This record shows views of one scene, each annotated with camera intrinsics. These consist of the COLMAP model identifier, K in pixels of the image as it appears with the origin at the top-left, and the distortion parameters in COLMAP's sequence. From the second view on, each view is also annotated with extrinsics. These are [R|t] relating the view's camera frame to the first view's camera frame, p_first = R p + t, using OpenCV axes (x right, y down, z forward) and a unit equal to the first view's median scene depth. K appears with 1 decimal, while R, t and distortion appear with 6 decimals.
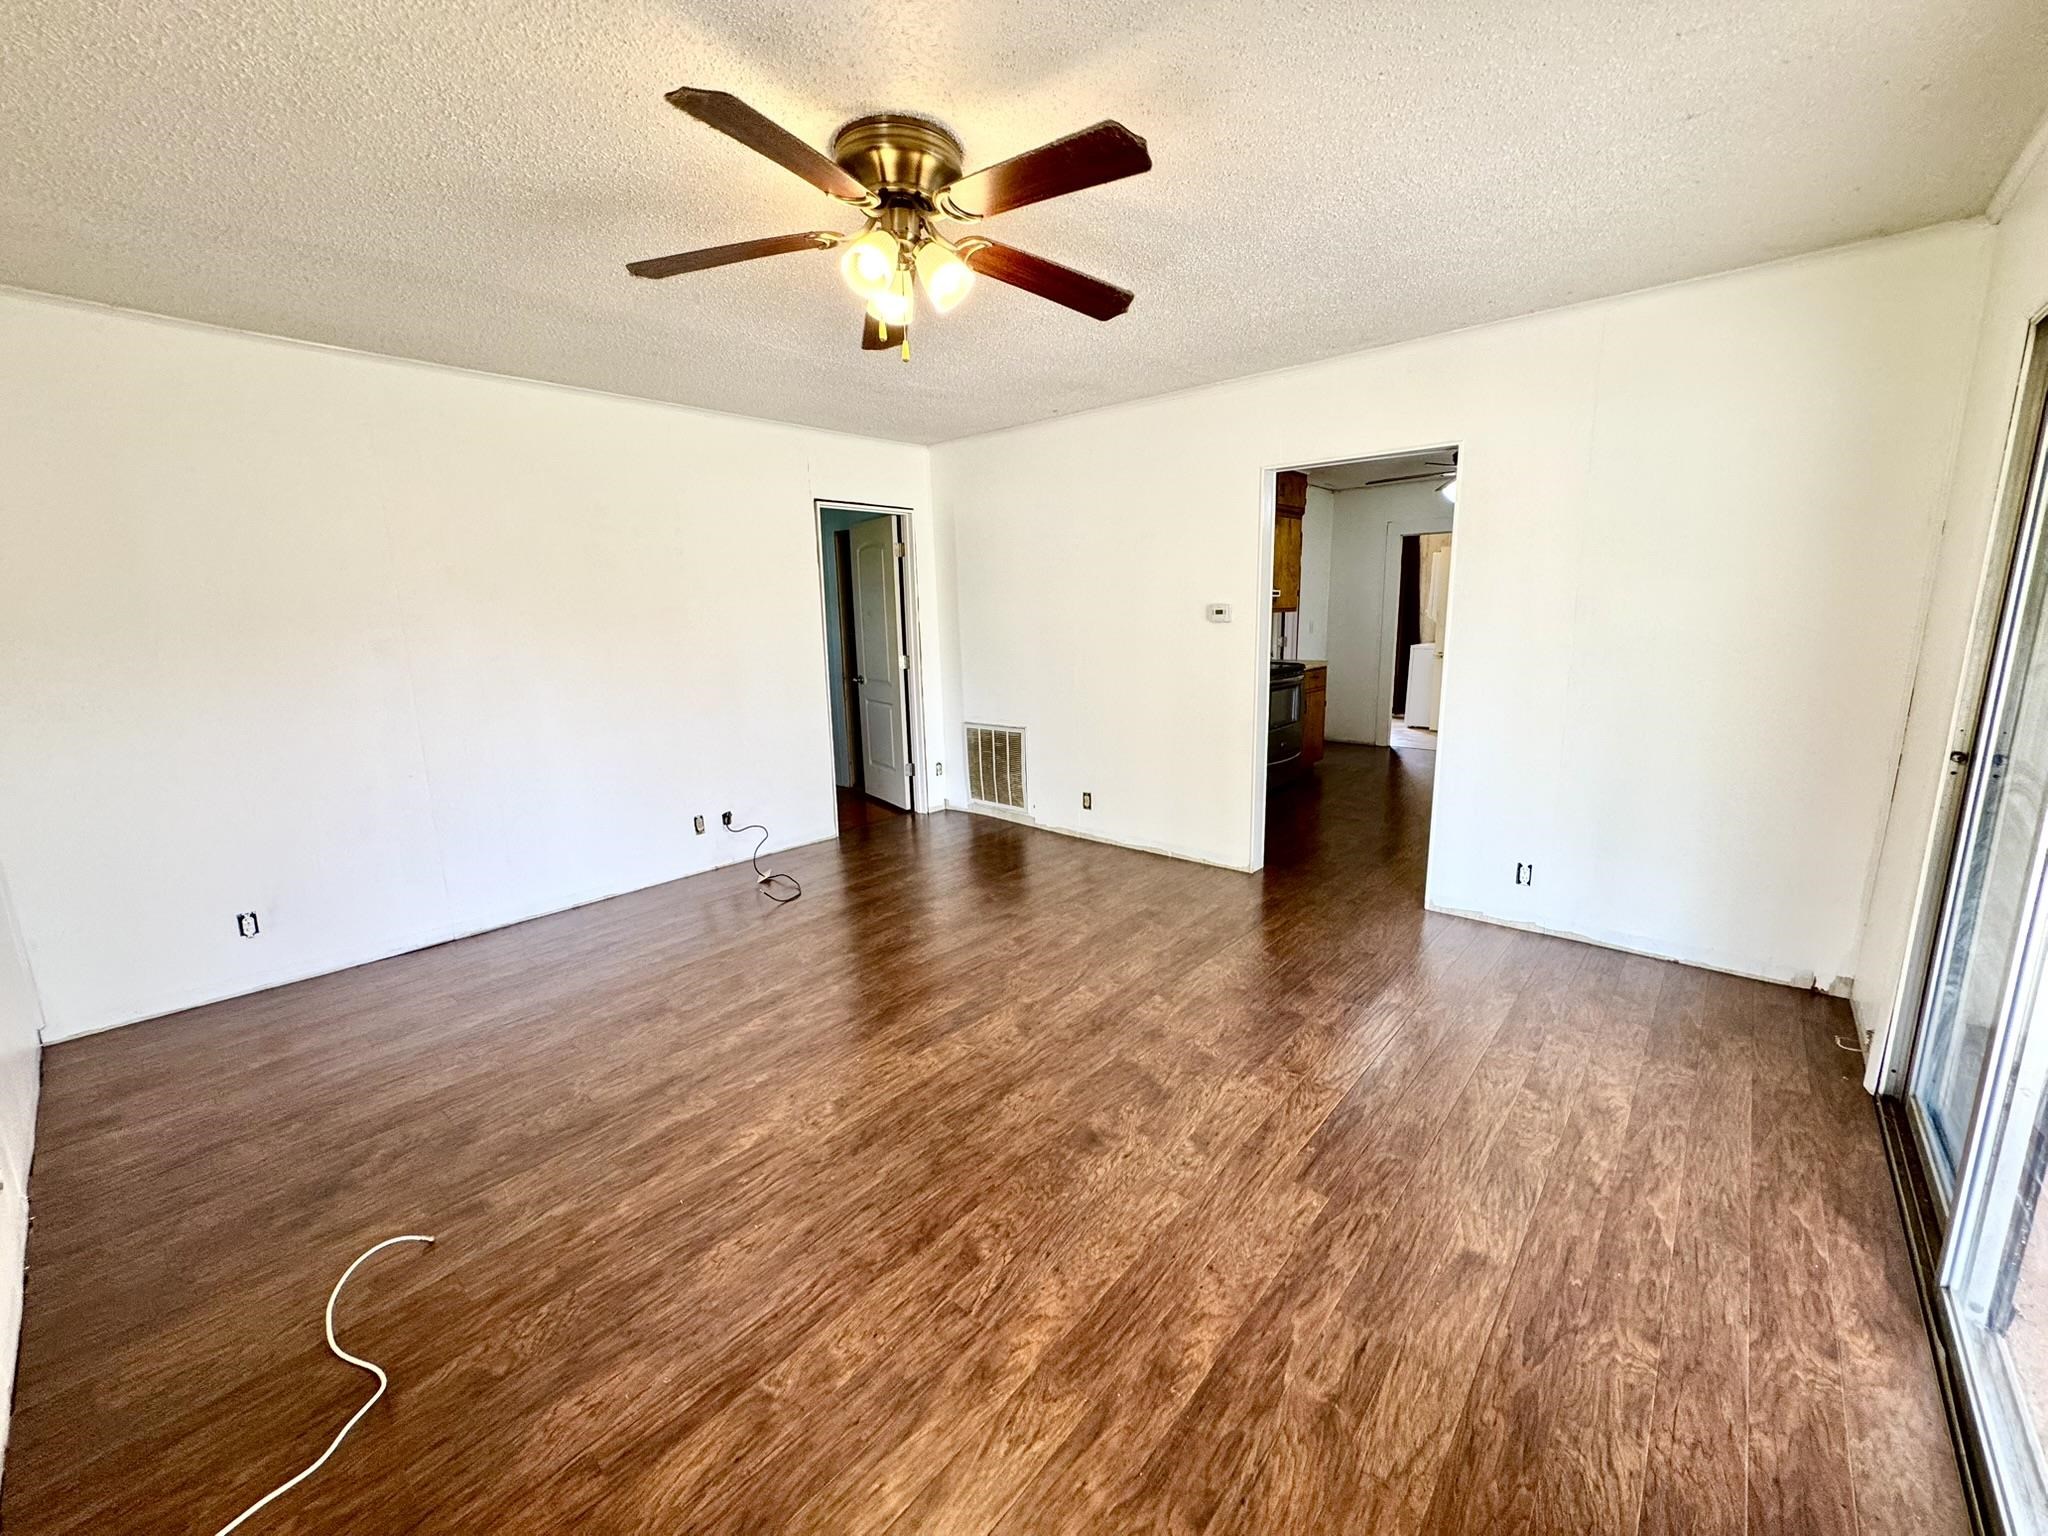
lens RADIAL K [[821.2, 0, 1027.1], [0, 821.2, 764.7], [0, 0, 1]] dist [0.010472, 0.000169]
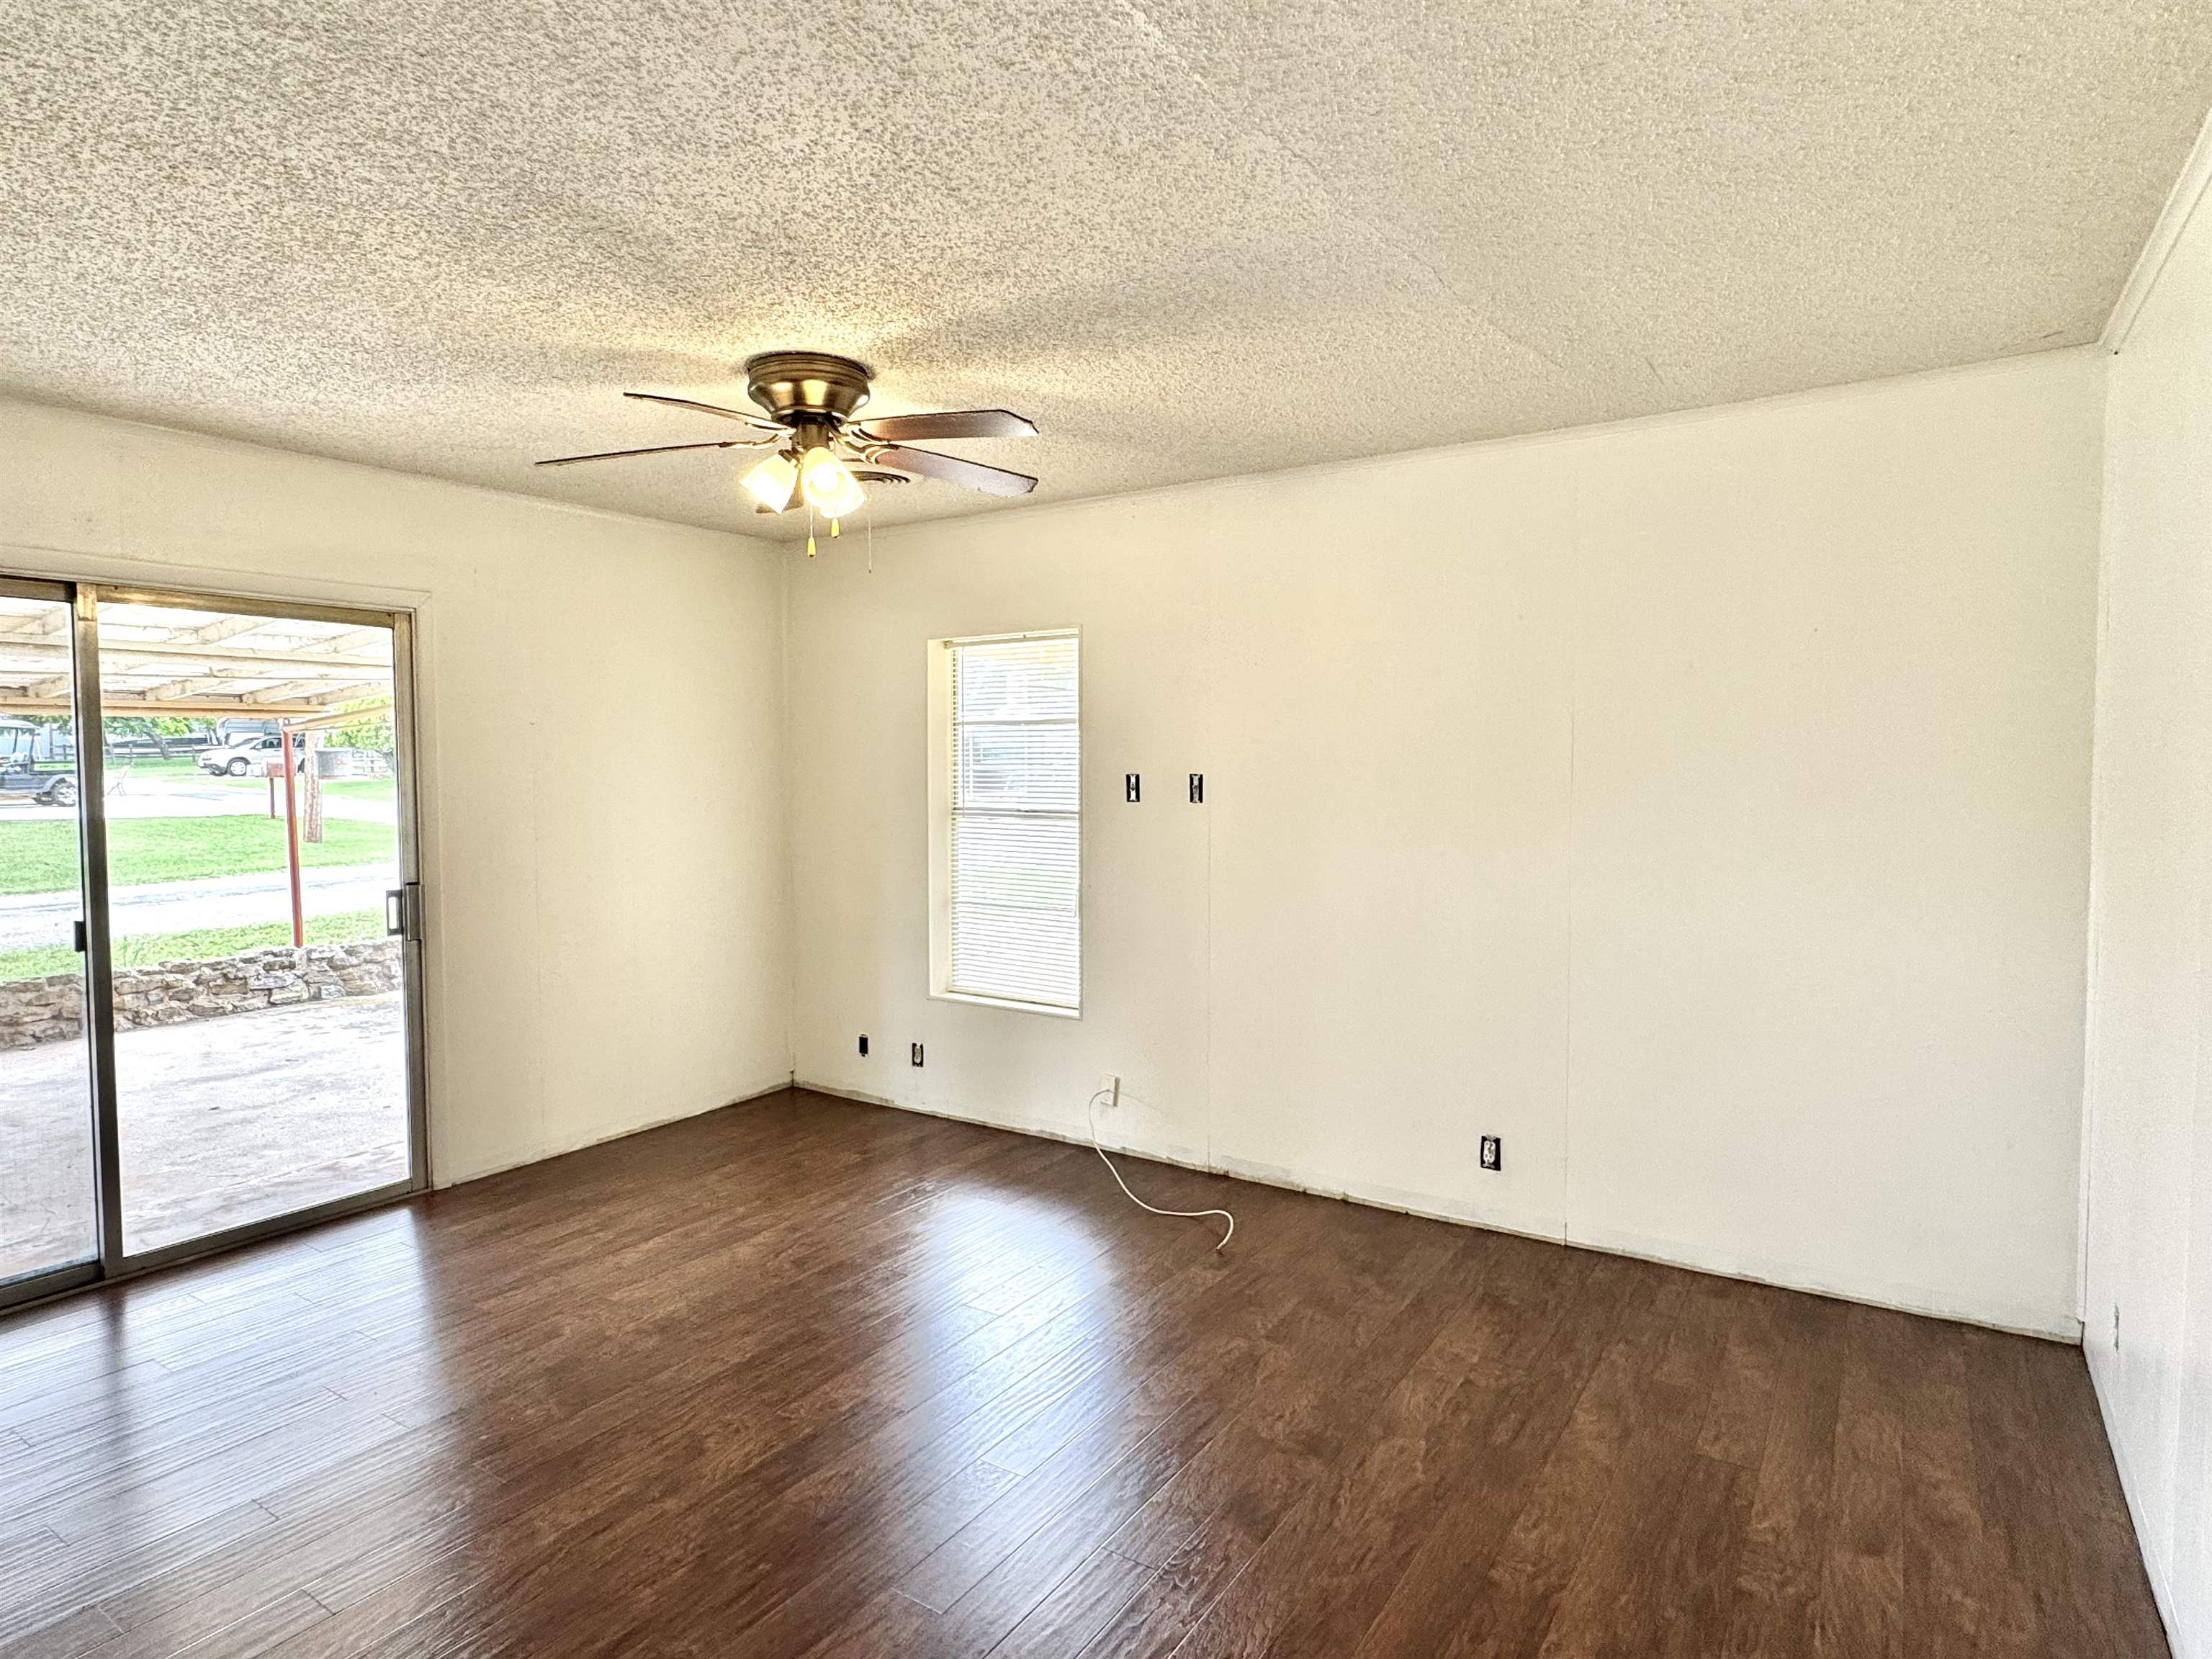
lens RADIAL K [[1223.4, 0, 1097.9], [0, 1223.4, 828.7], [0, 0, 1]] dist [0.001841, 0.001144]
pose [[-0.990632, 0.037471, -0.131315, -0.209664], [0.004279, 0.969662, 0.244410, -0.380373], [0.136490, 0.241559, -0.960739, 1.868331]]
